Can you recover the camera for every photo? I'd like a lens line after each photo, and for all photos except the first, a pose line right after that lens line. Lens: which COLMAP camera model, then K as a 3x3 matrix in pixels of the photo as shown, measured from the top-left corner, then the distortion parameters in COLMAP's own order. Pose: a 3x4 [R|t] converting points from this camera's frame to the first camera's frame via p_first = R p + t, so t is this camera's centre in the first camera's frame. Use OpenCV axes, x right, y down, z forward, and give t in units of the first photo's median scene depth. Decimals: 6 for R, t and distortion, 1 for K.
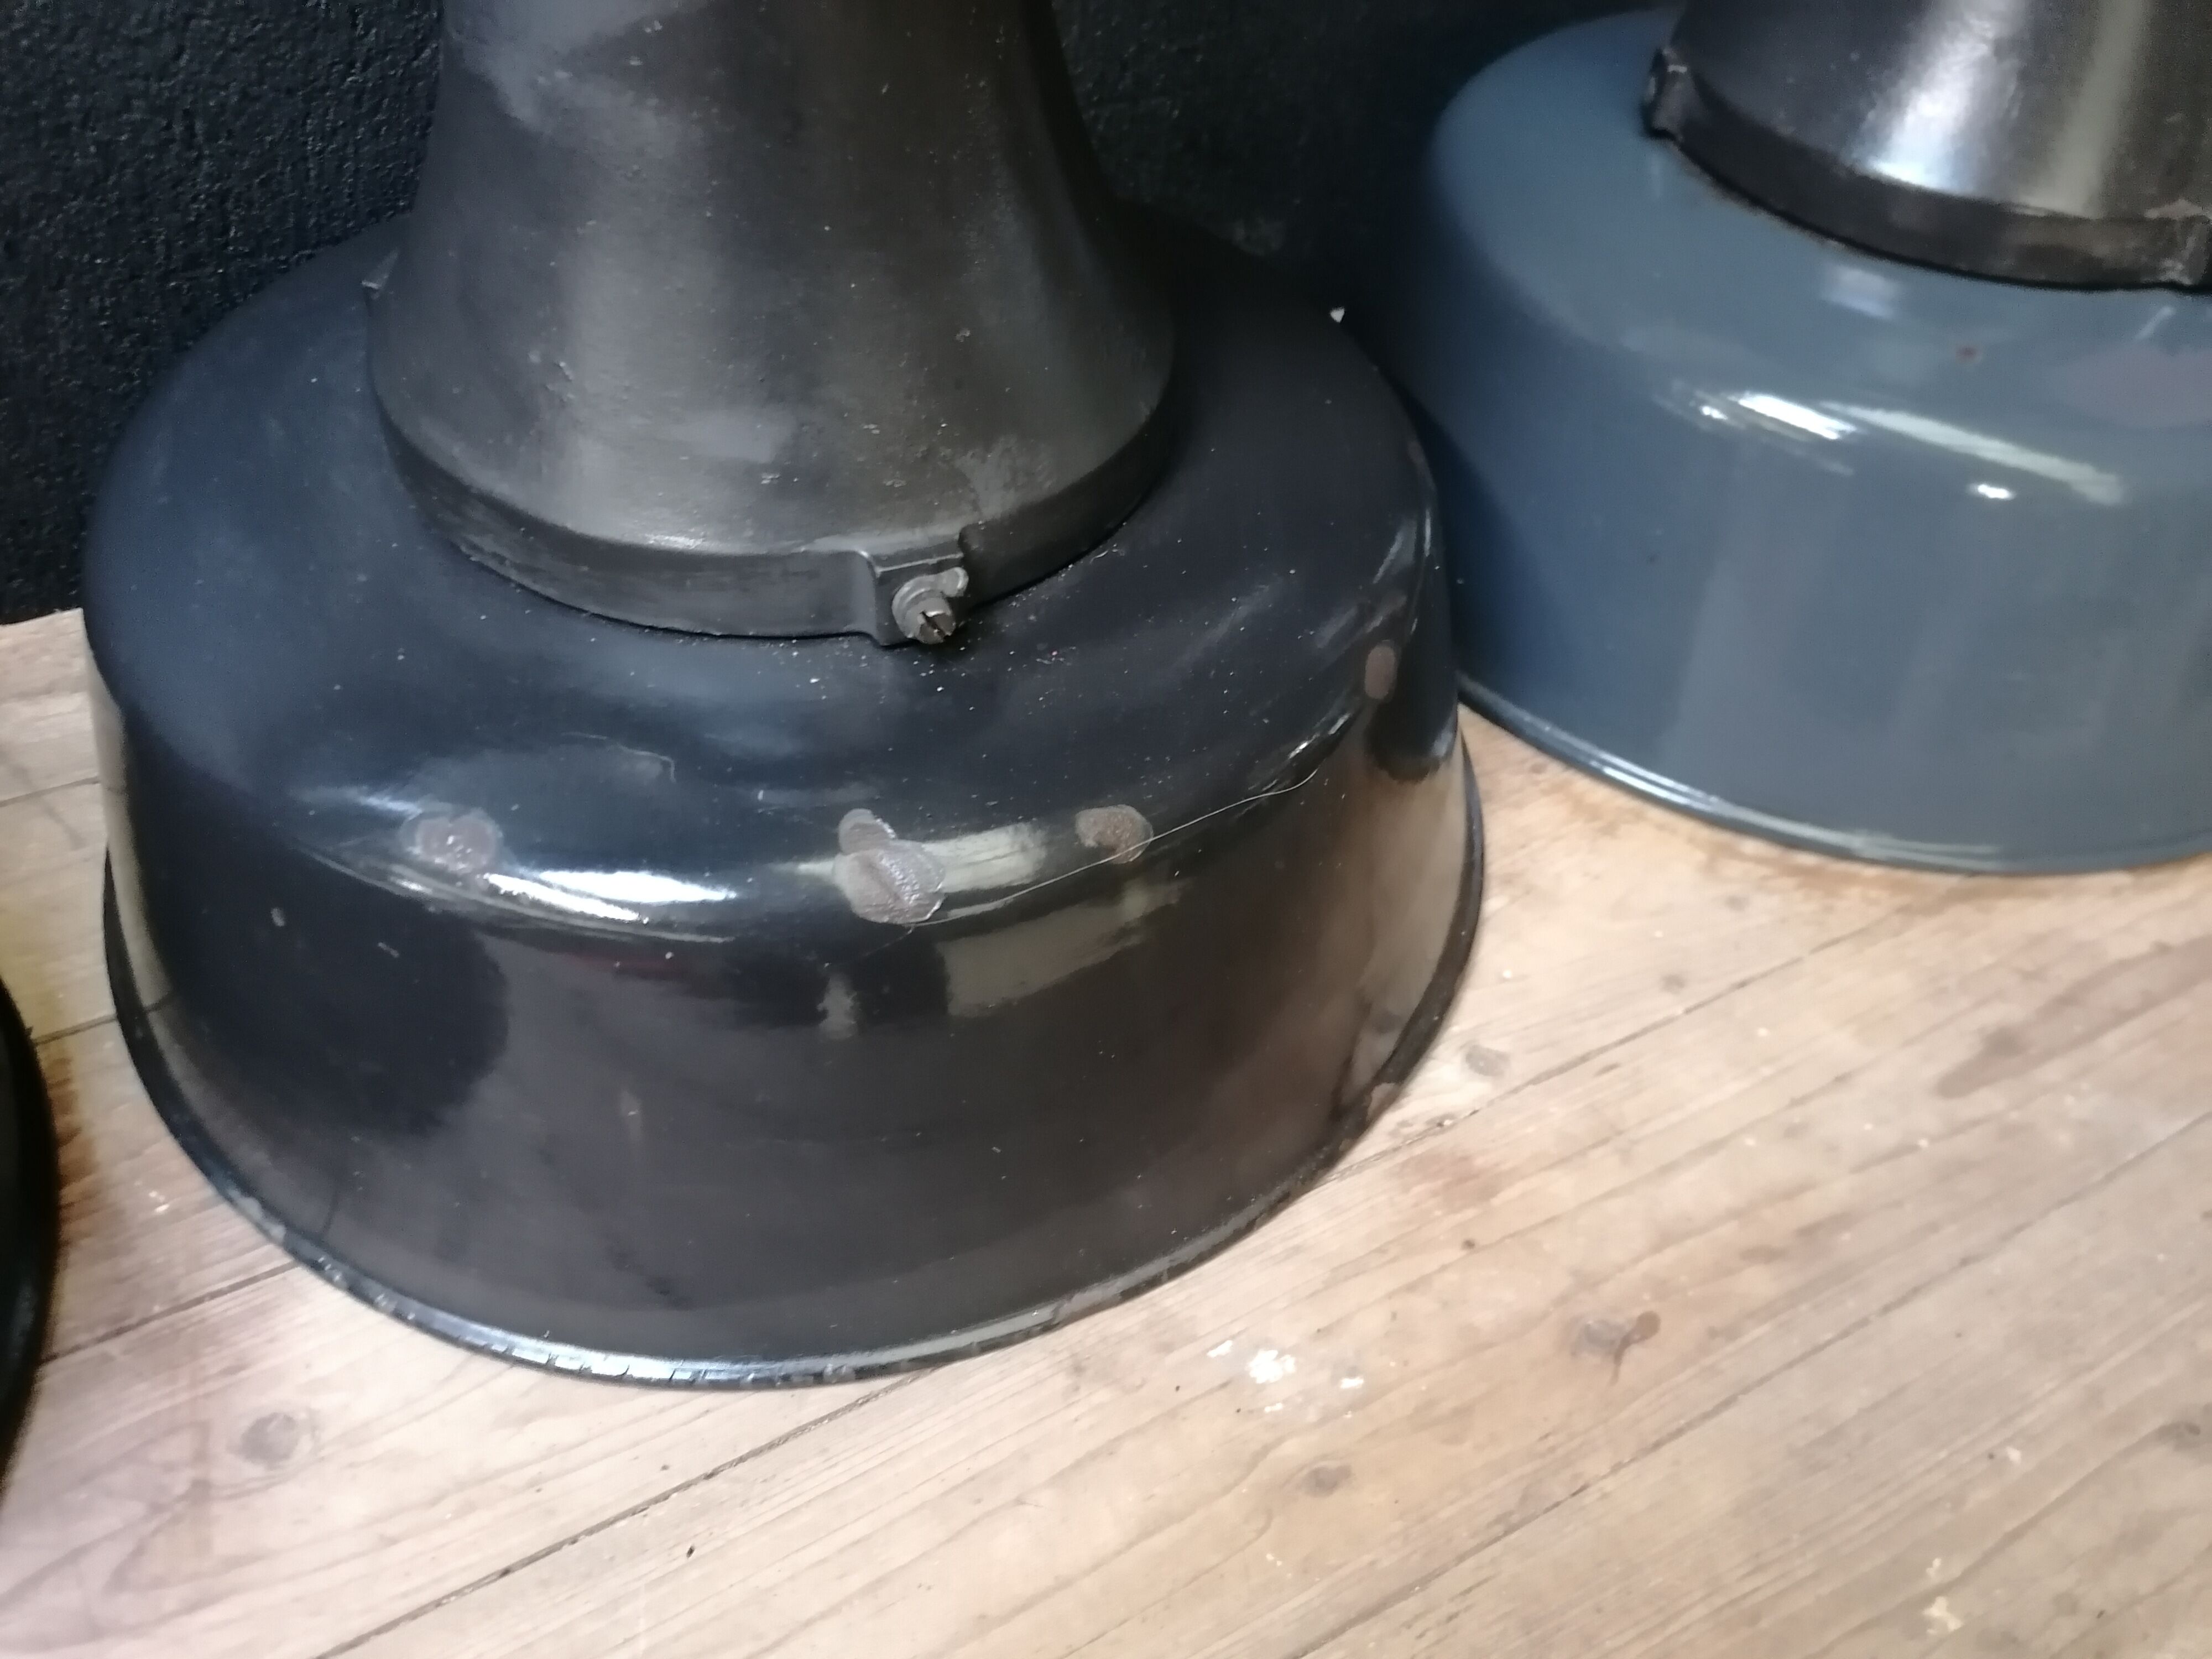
lens RADIAL K [[1668.2, 0, 1089.3], [0, 1668.2, 836.7], [0, 0, 1]] dist [0.074435, -0.099327]
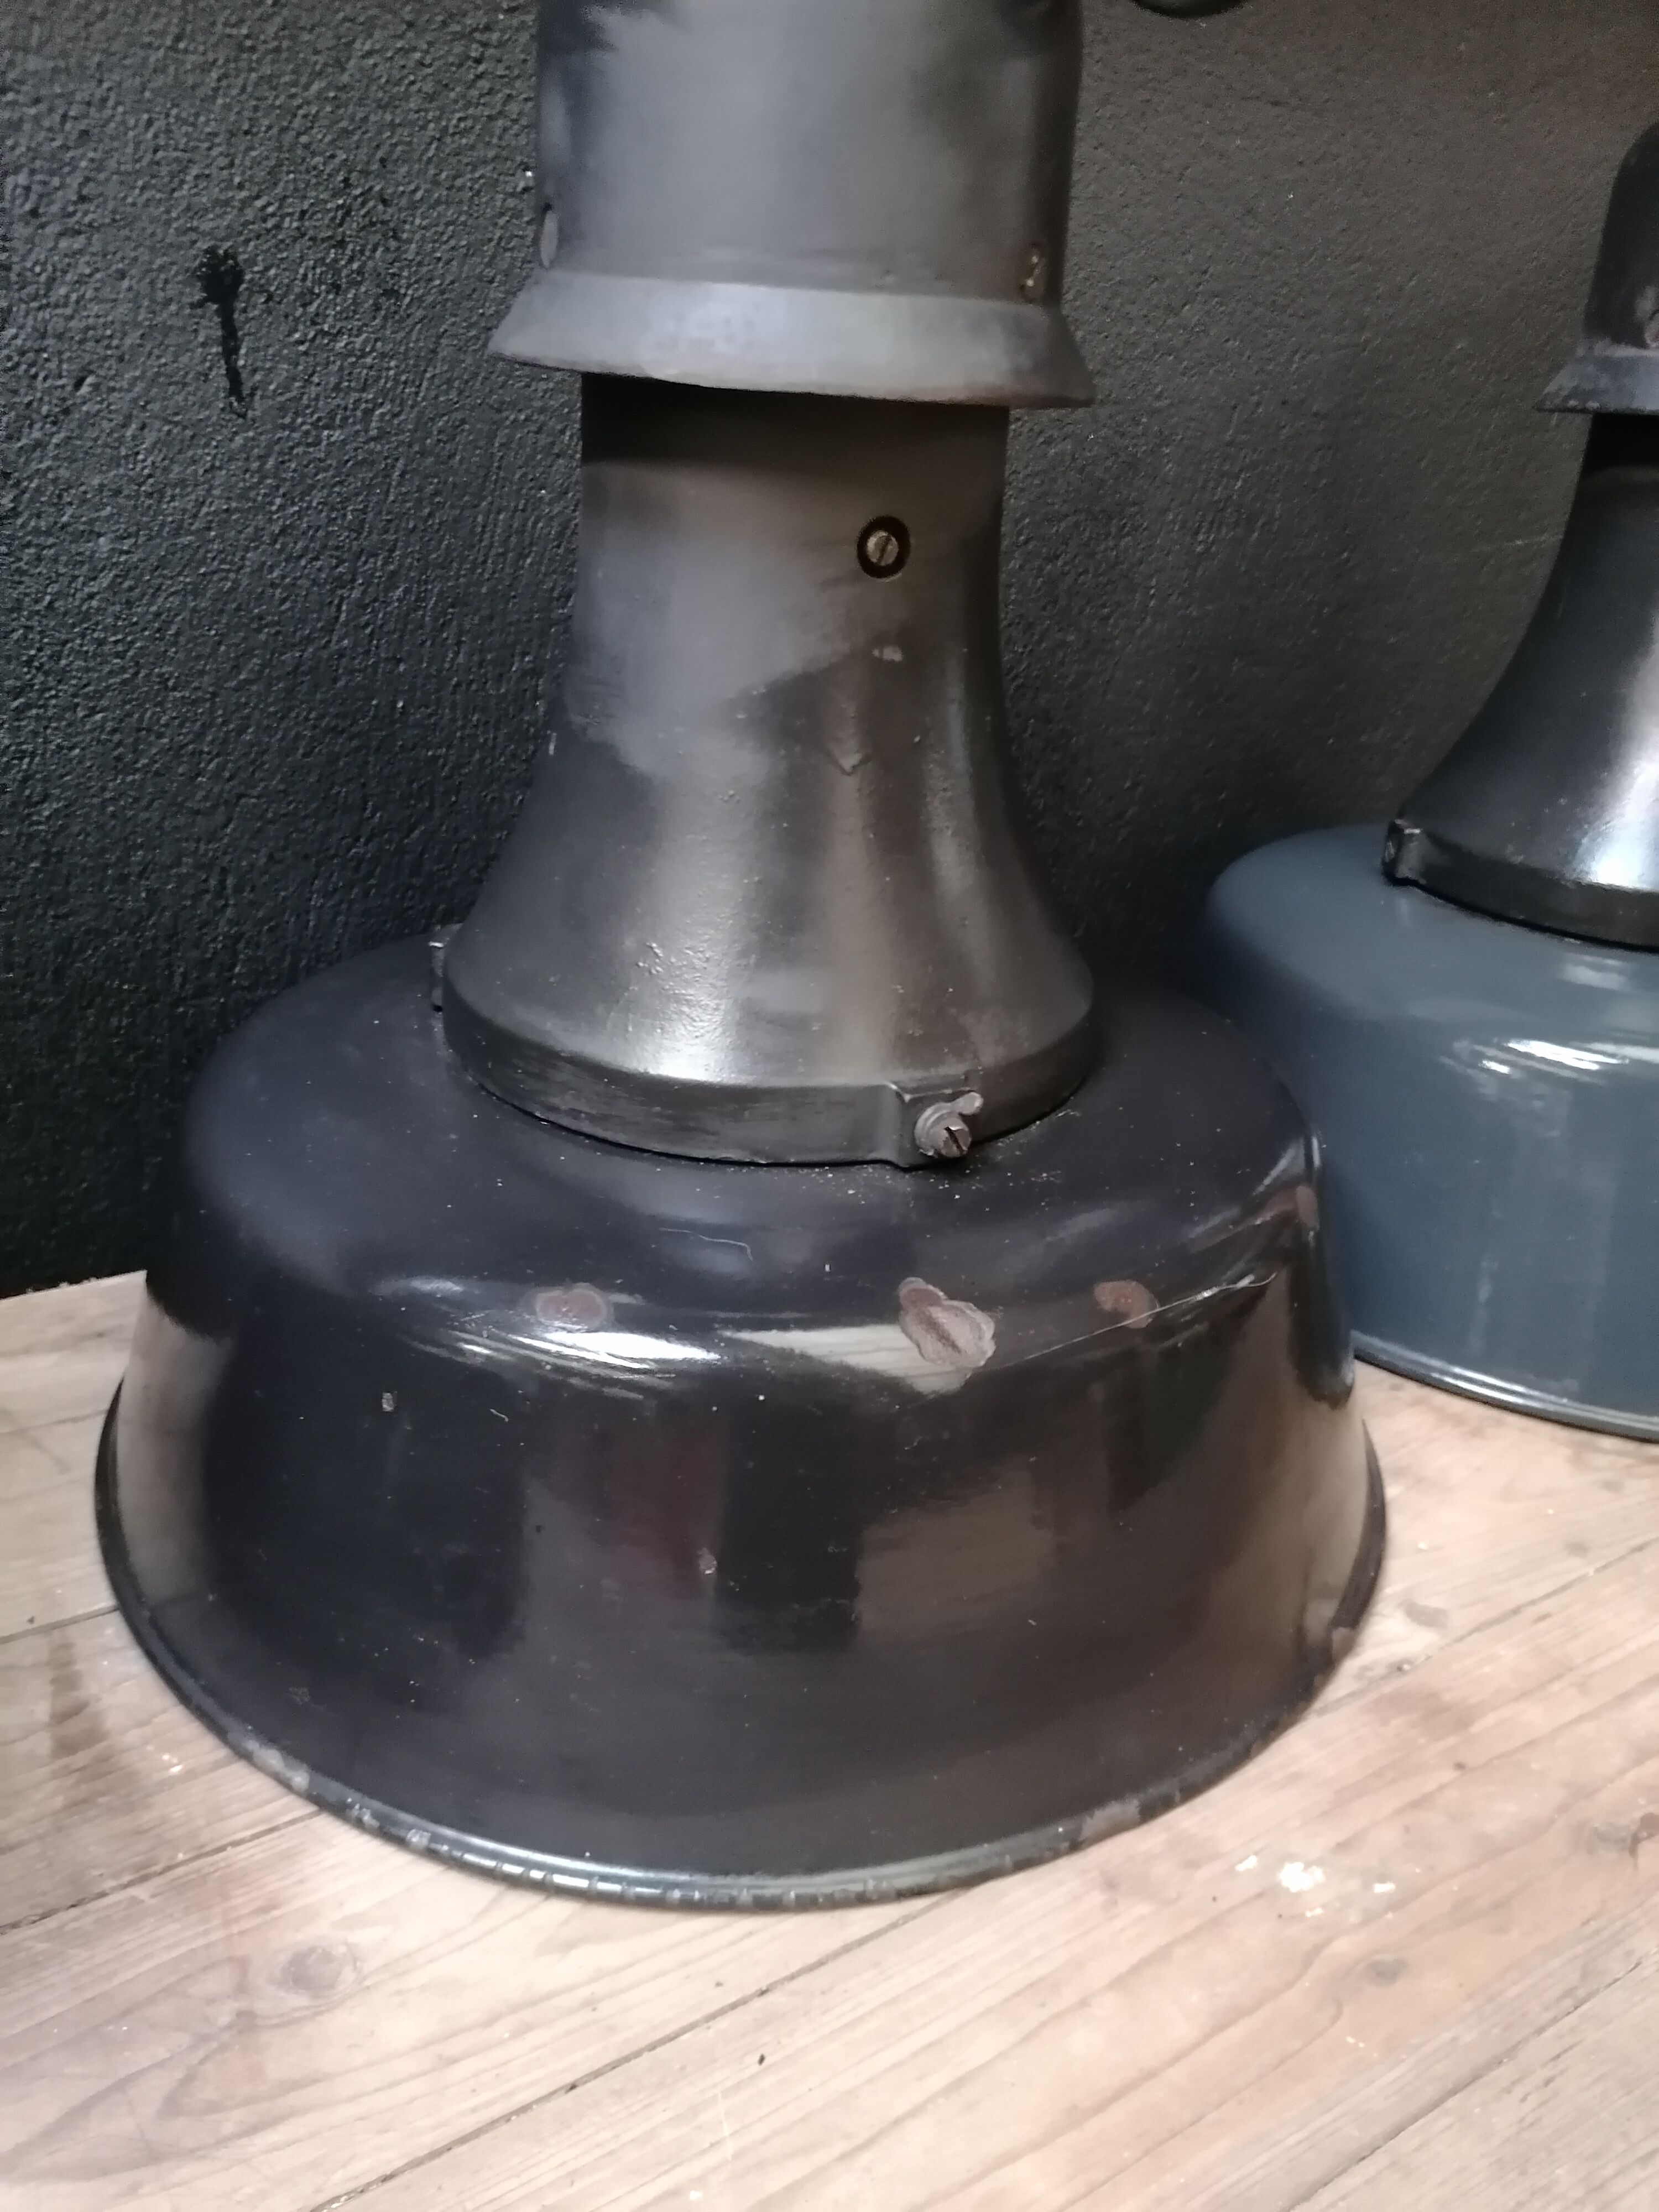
lens RADIAL K [[1668.2, 0, 825.8], [0, 1668.2, 1103.5], [0, 0, 1]] dist [0.074435, -0.099327]
pose [[0.998456, -0.023401, 0.050377, -0.207895], [0.040675, 0.925647, -0.376195, 0.249607], [-0.037828, 0.377663, 0.925170, -0.090137]]
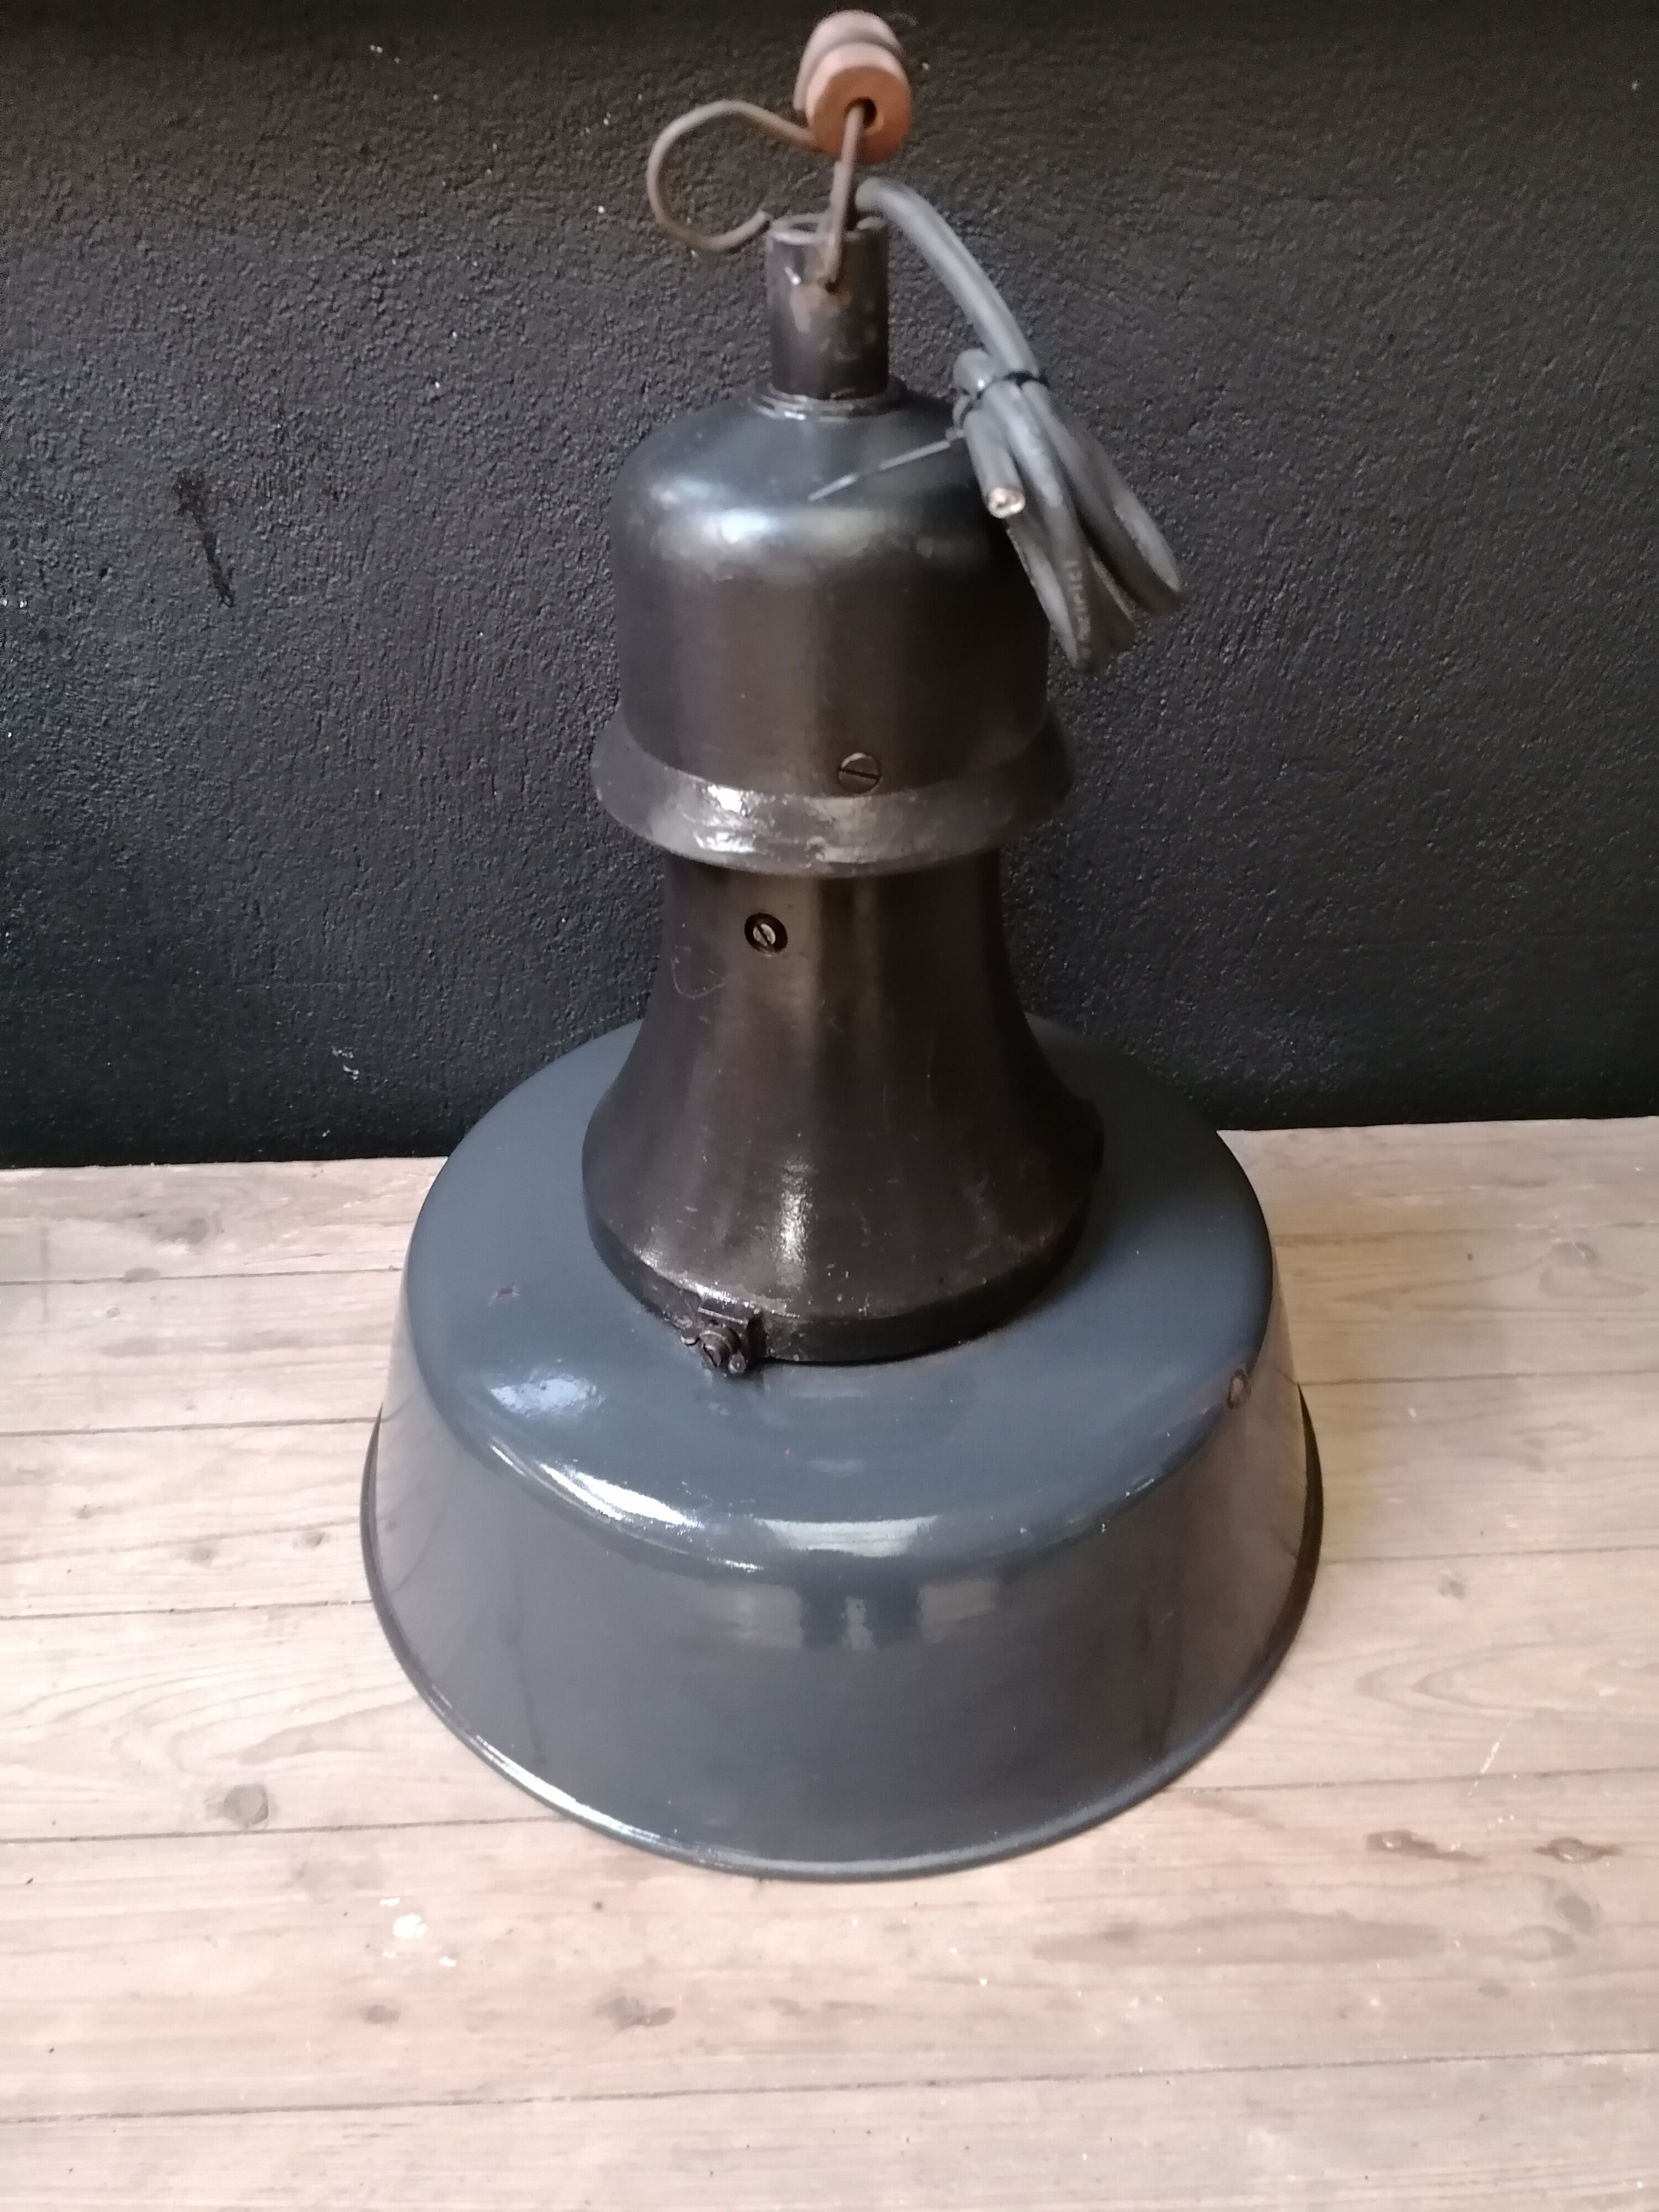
lens RADIAL K [[1668.2, 0, 840.0], [0, 1668.2, 1107.9], [0, 0, 1]] dist [0.074435, -0.099327]
pose [[0.889440, 0.222540, -0.399216, 0.824239], [-0.280381, 0.955464, -0.092063, -0.307900], [0.360948, 0.193817, 0.912223, -0.297902]]
